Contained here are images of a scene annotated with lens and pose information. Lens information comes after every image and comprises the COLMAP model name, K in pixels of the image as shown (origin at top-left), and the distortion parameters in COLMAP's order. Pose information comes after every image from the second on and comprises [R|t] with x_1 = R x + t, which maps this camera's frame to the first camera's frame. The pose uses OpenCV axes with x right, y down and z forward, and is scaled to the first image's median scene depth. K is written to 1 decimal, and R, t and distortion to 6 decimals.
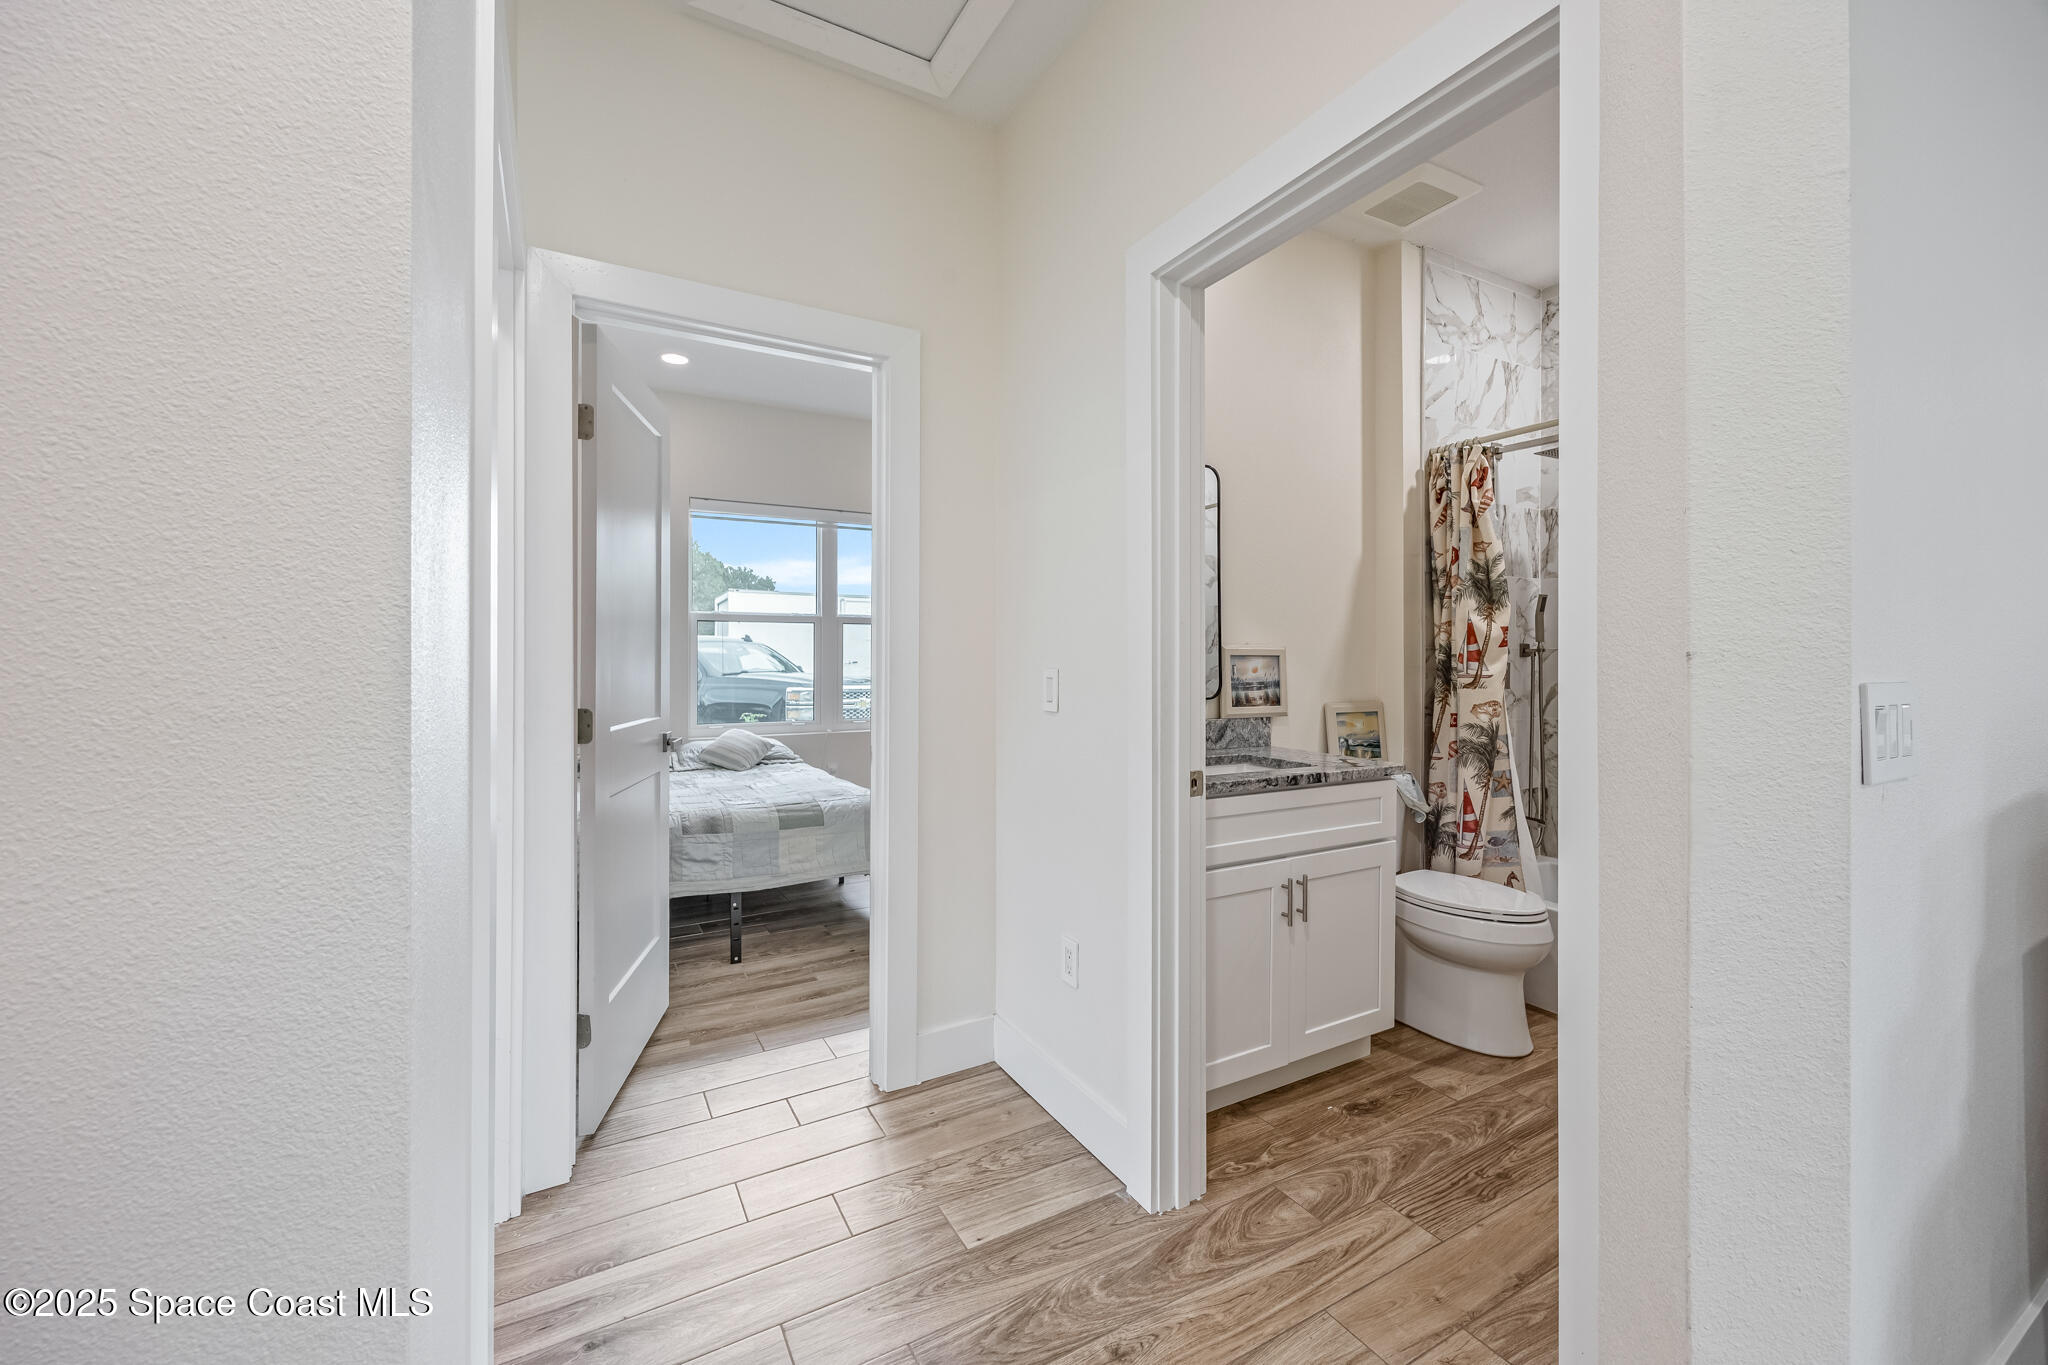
lens RADIAL K [[785.5, 0, 1023.8], [0, 785.5, 670.8], [0, 0, 1]] dist [0.001413, 0.000054]
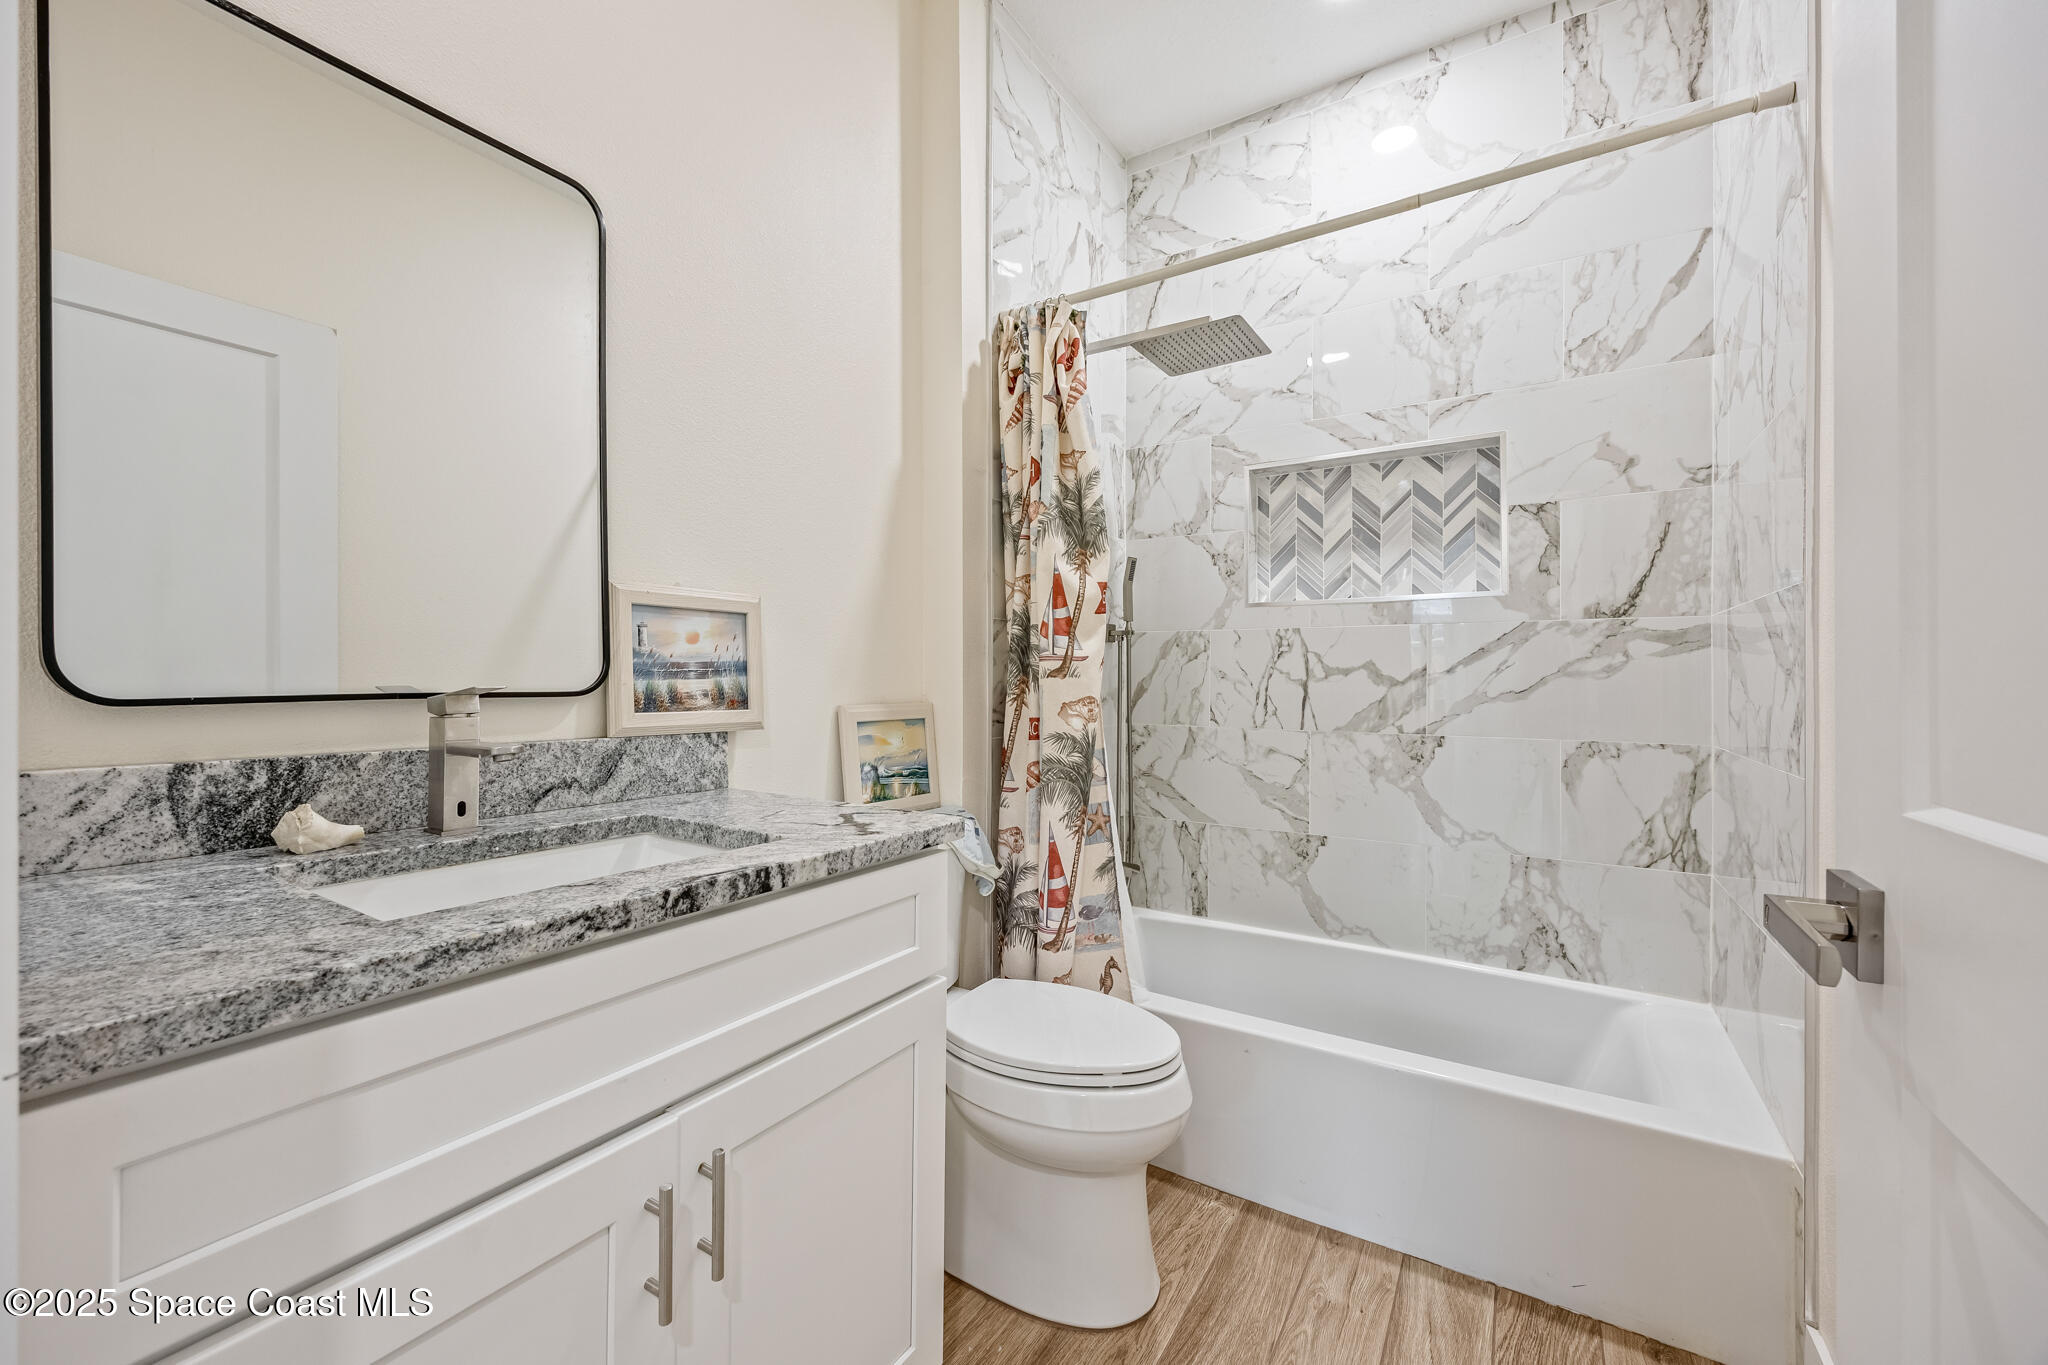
lens RADIAL K [[785.5, 0, 1023.8], [0, 785.5, 670.8], [0, 0, 1]] dist [0.001413, 0.000054]
pose [[0.866893, 0.011090, 0.498372, 0.225930], [0.001726, 0.999680, -0.025248, 0.032406], [-0.498492, 0.022748, 0.866596, 0.458170]]
